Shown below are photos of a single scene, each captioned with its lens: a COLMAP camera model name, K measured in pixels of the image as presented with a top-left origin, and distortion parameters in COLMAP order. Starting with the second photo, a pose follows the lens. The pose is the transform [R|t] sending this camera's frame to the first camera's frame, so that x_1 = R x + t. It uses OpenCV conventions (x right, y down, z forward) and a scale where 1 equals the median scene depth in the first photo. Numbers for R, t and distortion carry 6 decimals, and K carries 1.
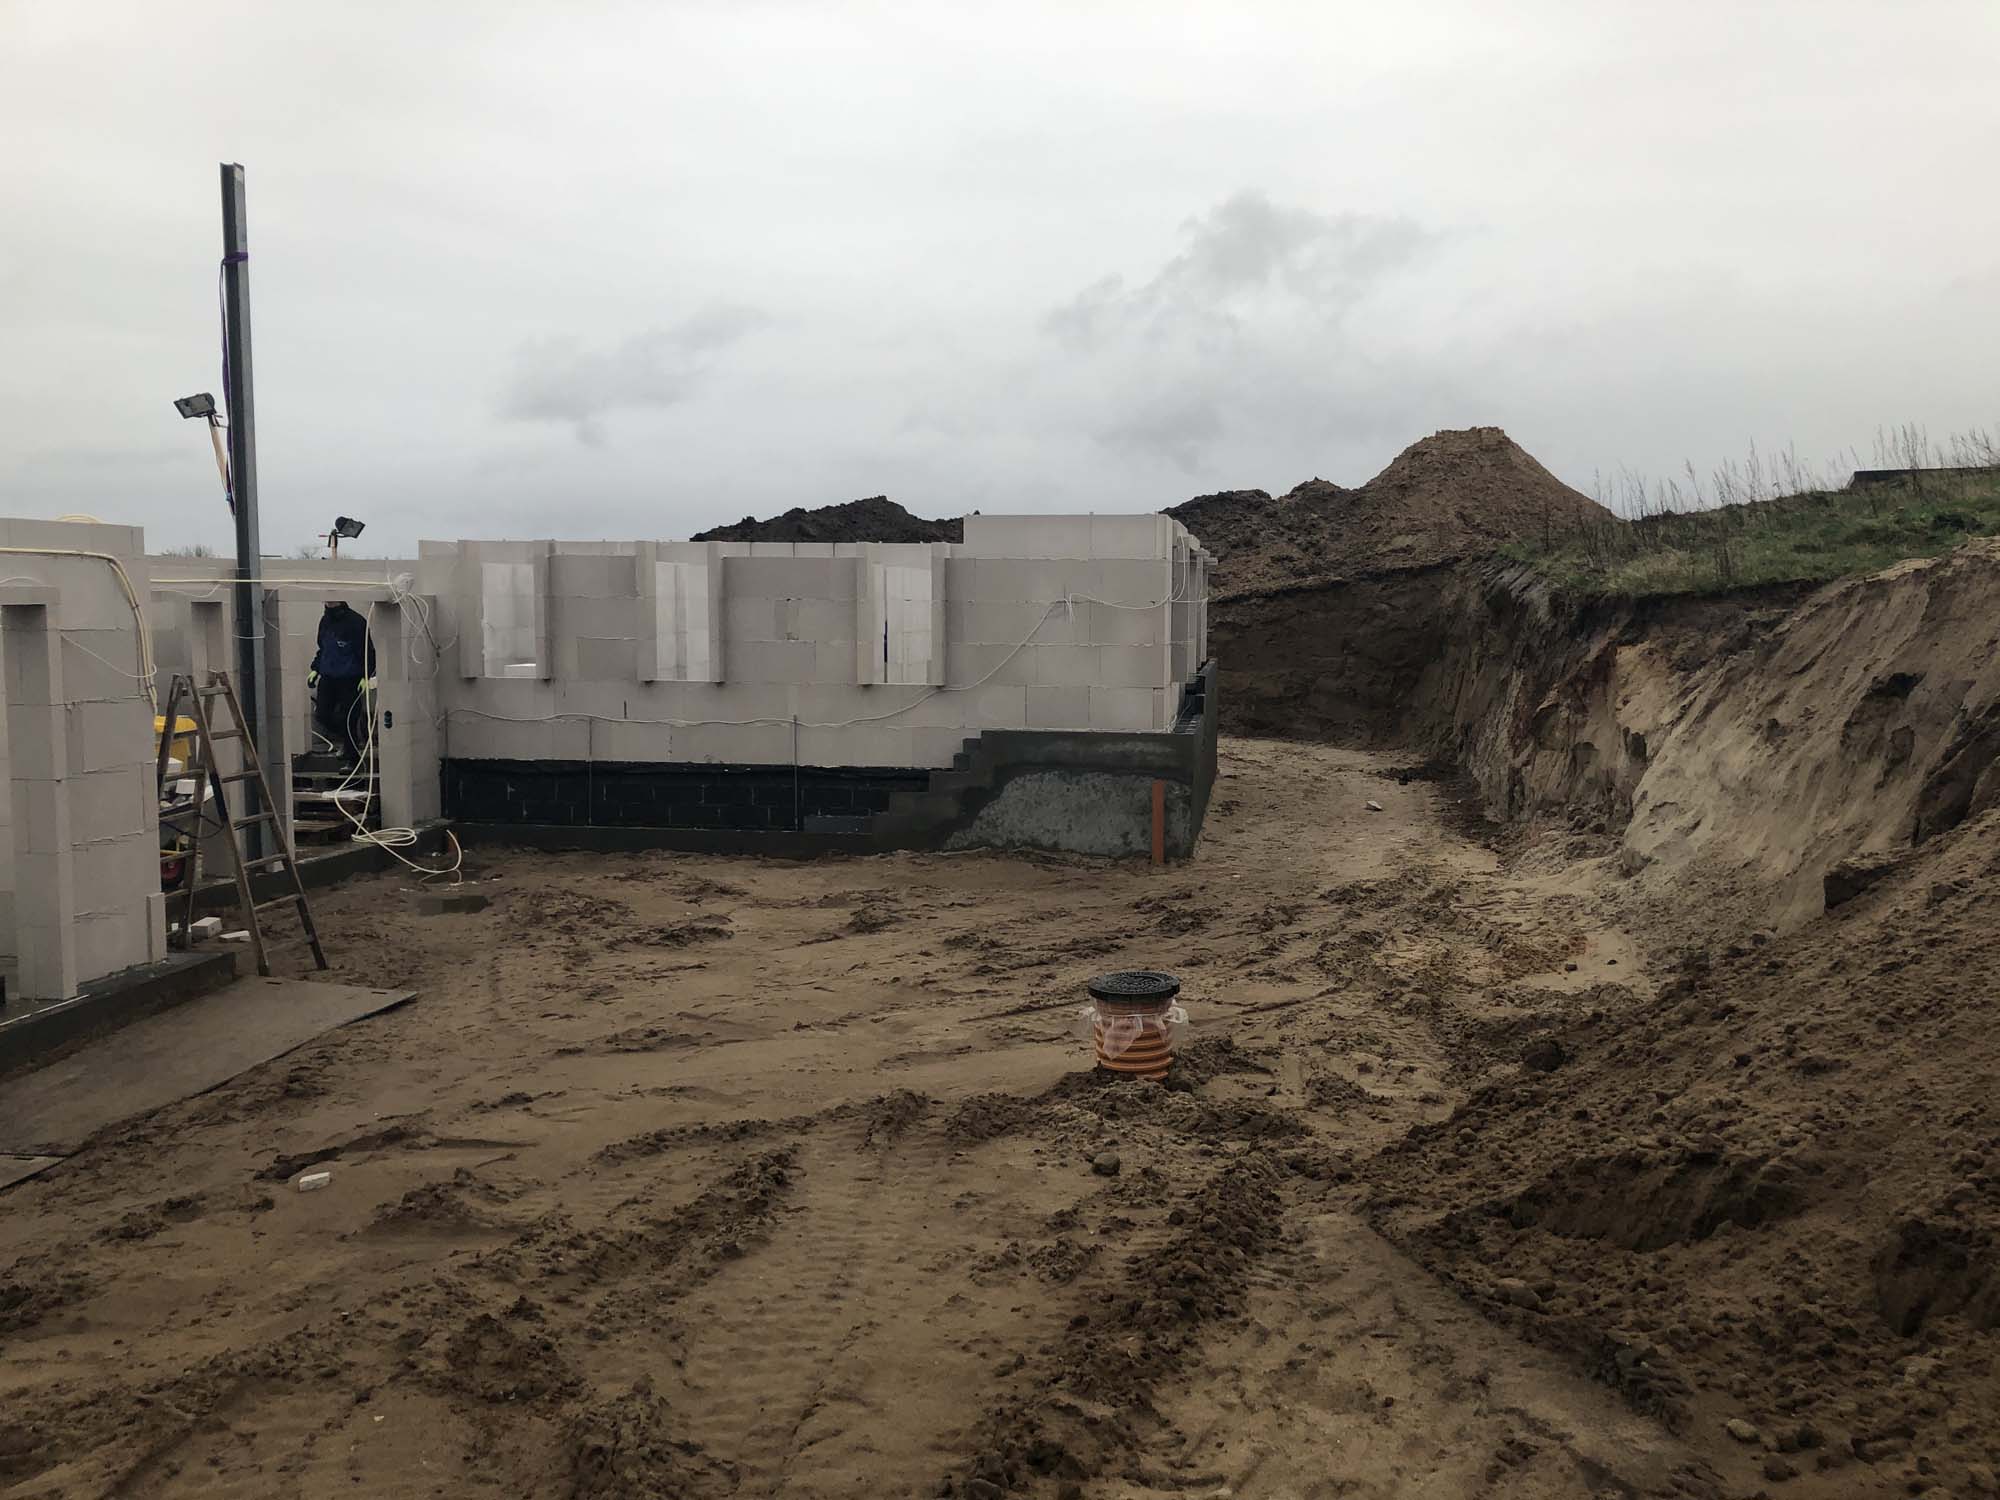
lens RADIAL K [[1541.1, 0, 1000.0], [0, 1541.1, 750.0], [0, 0, 1]] dist [0.011451, -0.050113]
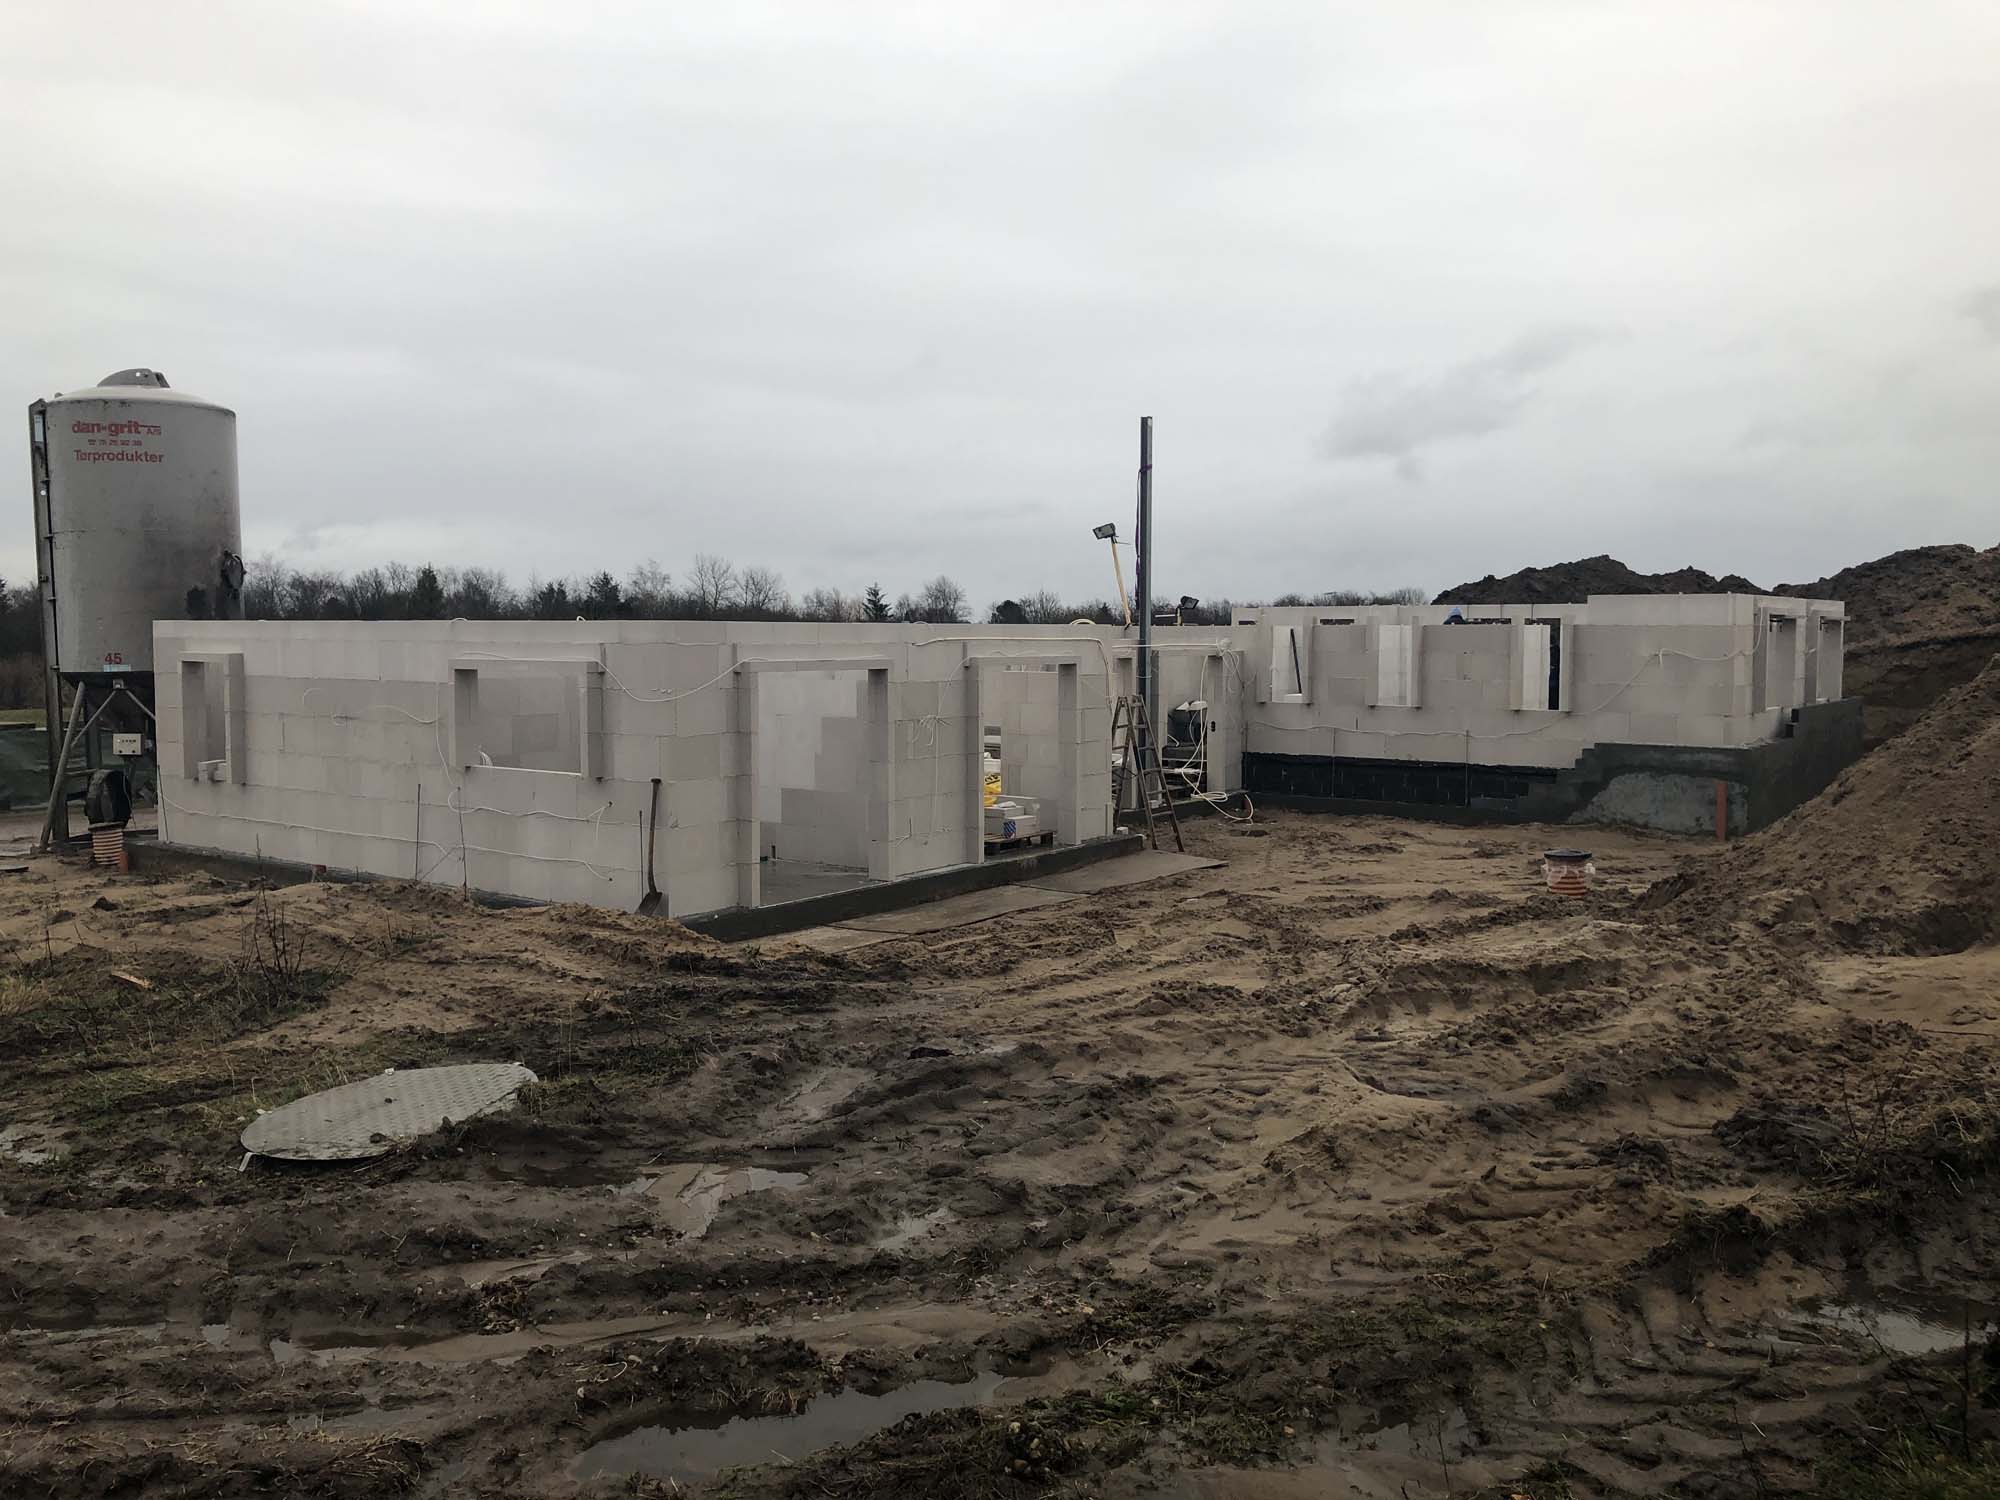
lens RADIAL K [[1541.1, 0, 1000.0], [0, 1541.1, 750.0], [0, 0, 1]] dist [0.011451, -0.050113]
pose [[0.877876, 0.030198, -0.477935, 0.193133], [-0.040240, 0.999132, -0.010784, 0.032644], [0.477194, 0.028699, 0.878329, -0.560616]]
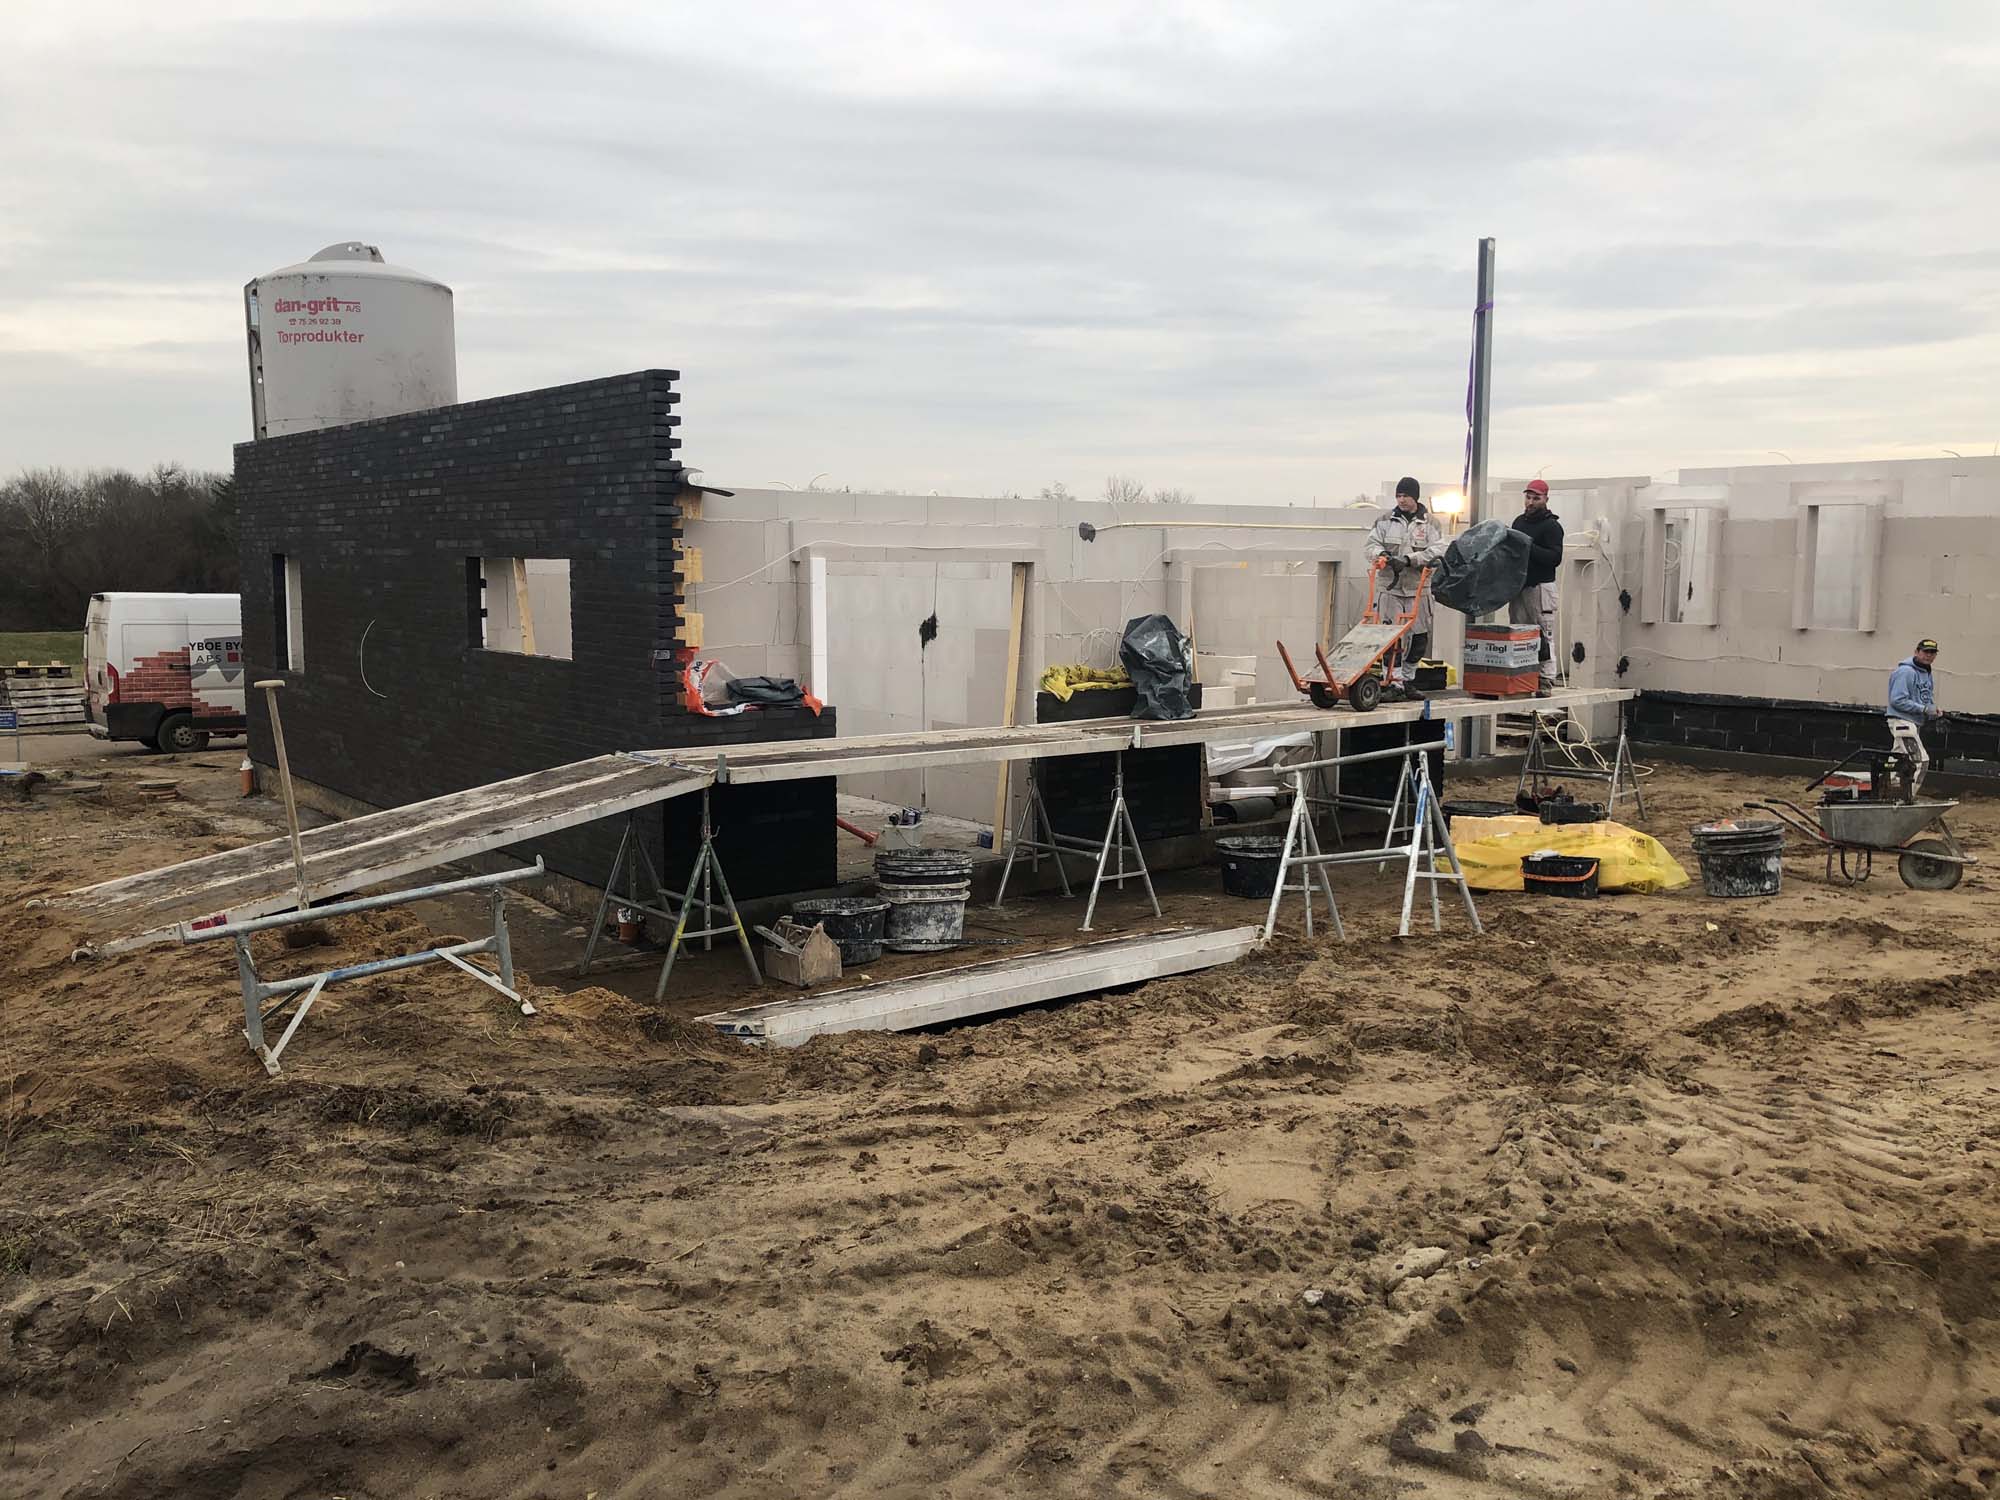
lens RADIAL K [[1639.4, 0, 1000.0], [0, 1639.4, 750.0], [0, 0, 1]] dist [0.021261, -0.015823]
pose [[0.739121, 0.075439, -0.669335, 0.159389], [-0.061009, 0.997122, 0.045013, 0.026637], [0.670804, 0.007566, 0.741596, -0.306012]]
